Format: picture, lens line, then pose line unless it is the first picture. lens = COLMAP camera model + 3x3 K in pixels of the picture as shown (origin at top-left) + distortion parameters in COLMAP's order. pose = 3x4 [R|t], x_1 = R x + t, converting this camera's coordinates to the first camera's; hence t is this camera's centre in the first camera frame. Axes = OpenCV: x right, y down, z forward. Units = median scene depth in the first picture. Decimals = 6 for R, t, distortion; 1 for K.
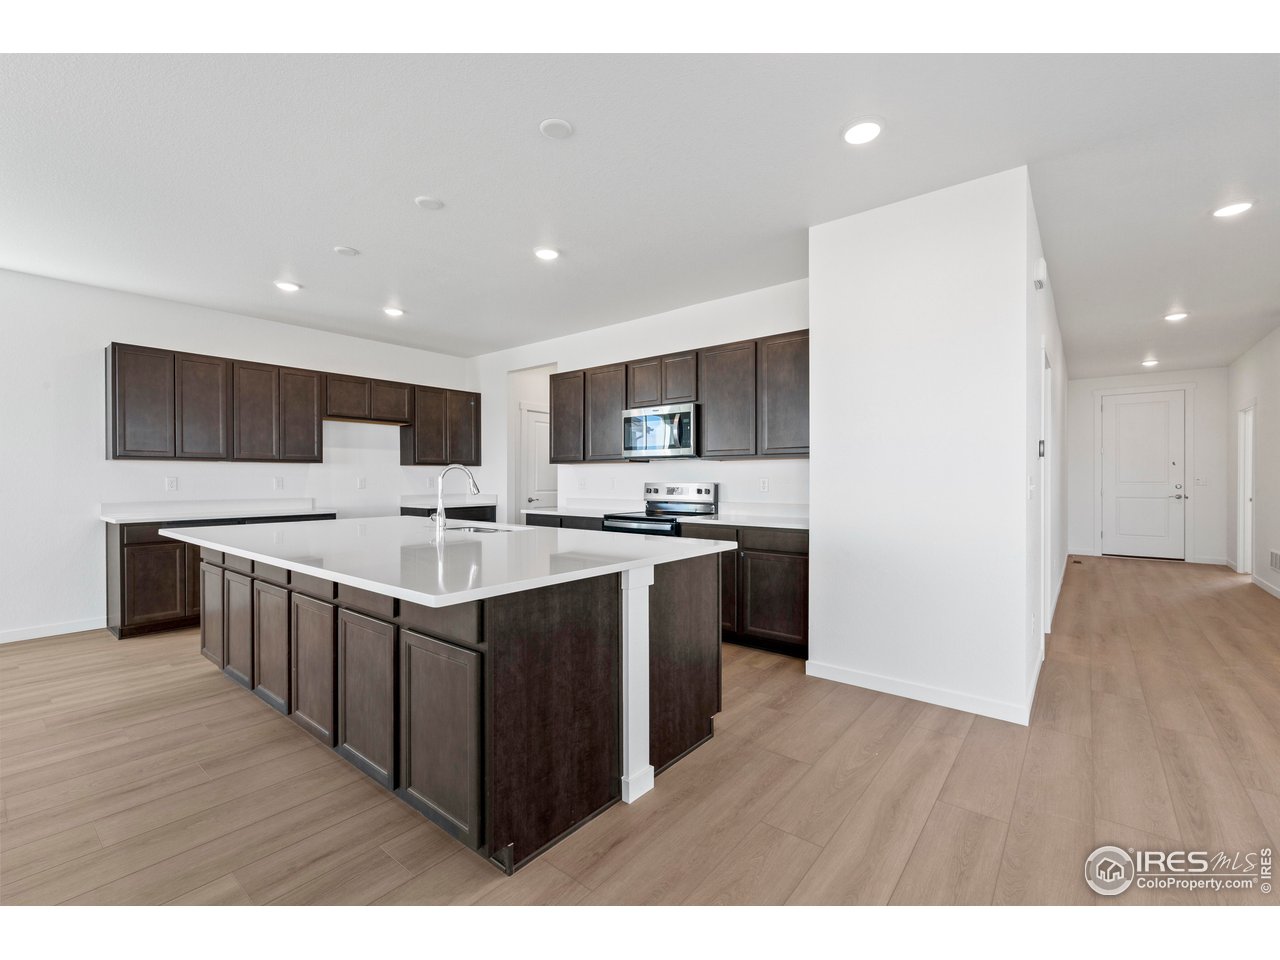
lens RADIAL K [[557.1, 0, 640.0], [0, 557.1, 480.0], [0, 0, 1]] dist [0.000016, -0.000248]
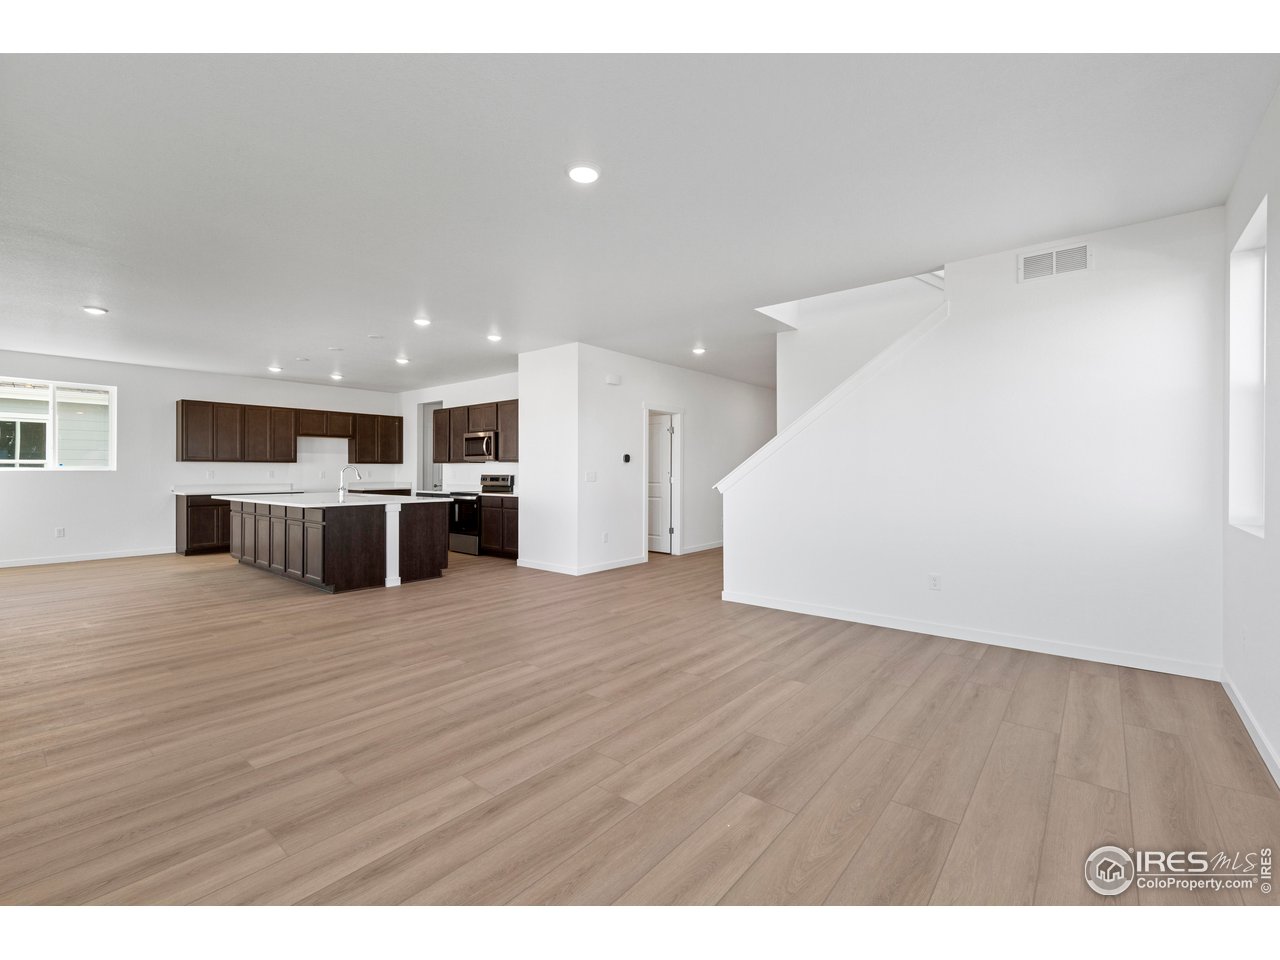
lens RADIAL K [[562.9, 0, 639.0], [0, 562.9, 471.3], [0, 0, 1]] dist [0.001054, 0.000129]
pose [[0.999953, 0.002105, -0.009422, 0.579970], [-0.002148, 0.999987, -0.004537, 0.001233], [0.009412, 0.004557, 0.999945, -0.835806]]
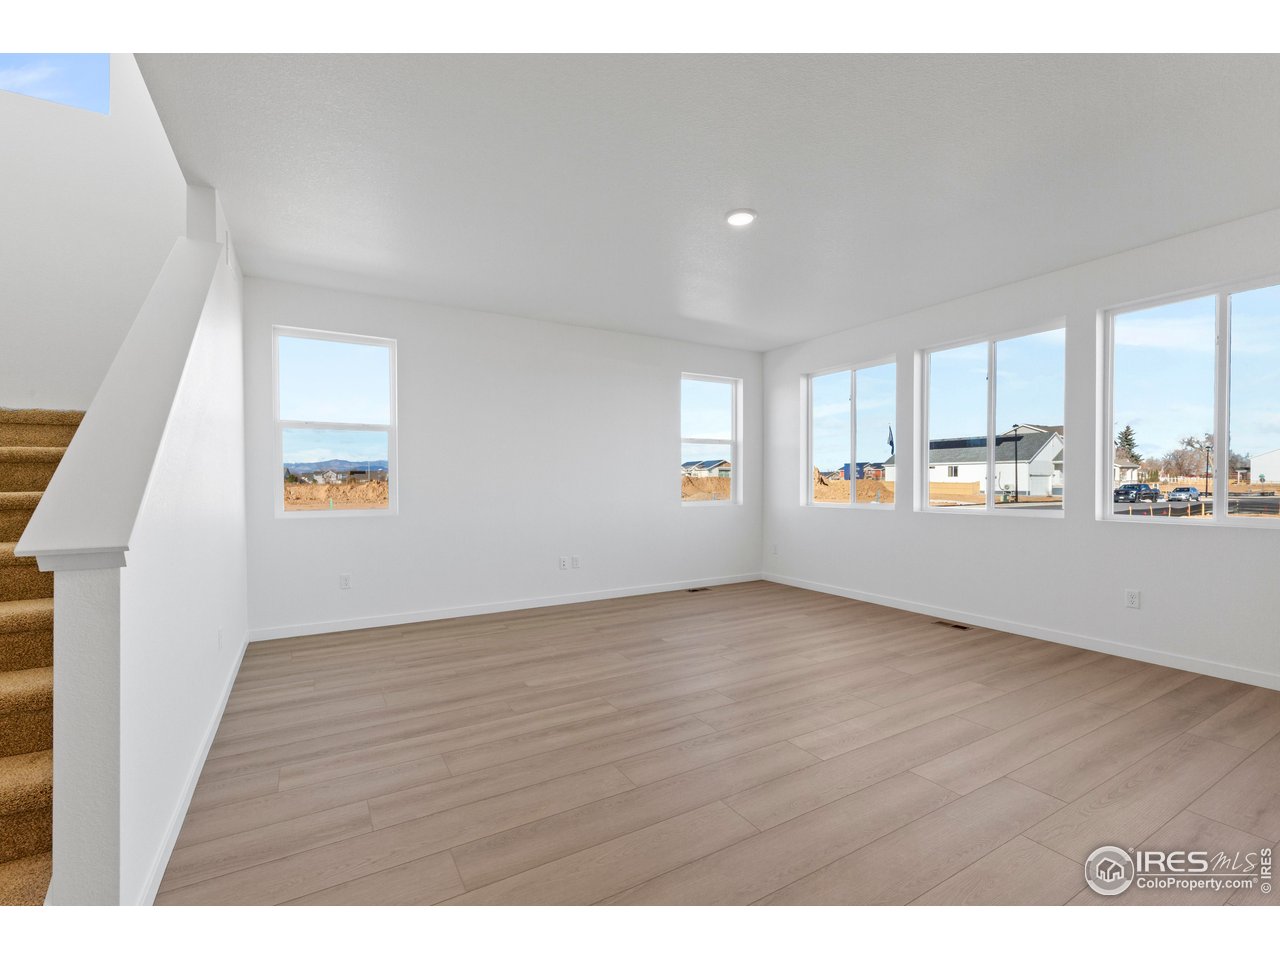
lens RADIAL K [[557.1, 0, 640.0], [0, 557.1, 480.0], [0, 0, 1]] dist [0.000016, -0.000248]
pose [[-0.938270, 0.004441, 0.345877, 0.389011], [0.004442, 0.999990, -0.000789, -0.001137], [-0.345877, 0.000796, -0.938280, 0.482122]]
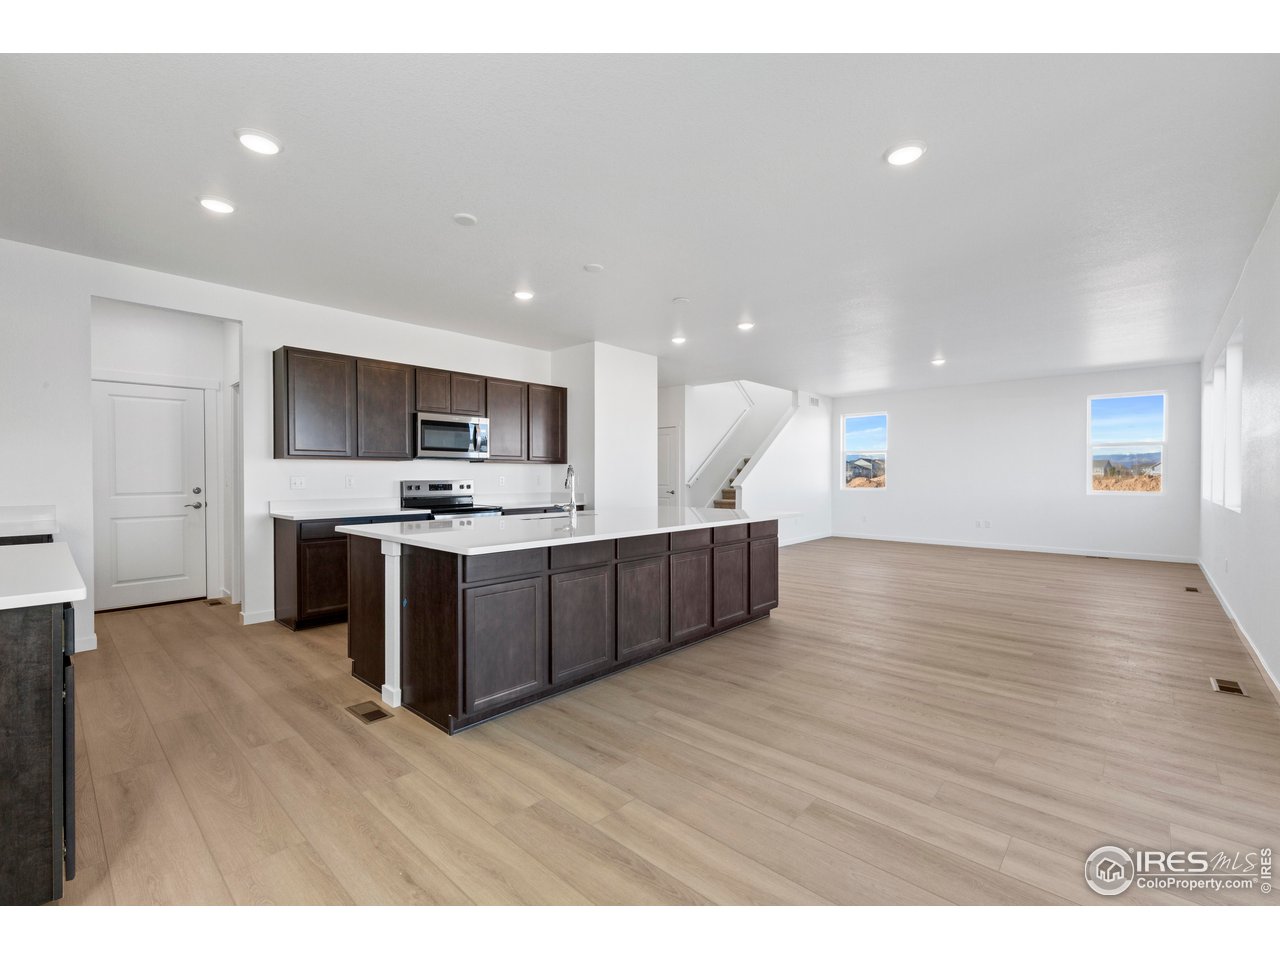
lens RADIAL K [[557.1, 0, 640.0], [0, 557.1, 480.0], [0, 0, 1]] dist [0.000016, -0.000248]
pose [[0.059079, -0.005482, 0.998238, -1.158630], [0.003739, 0.999979, 0.005270, 0.000765], [-0.998246, 0.003421, 0.059098, 0.558563]]
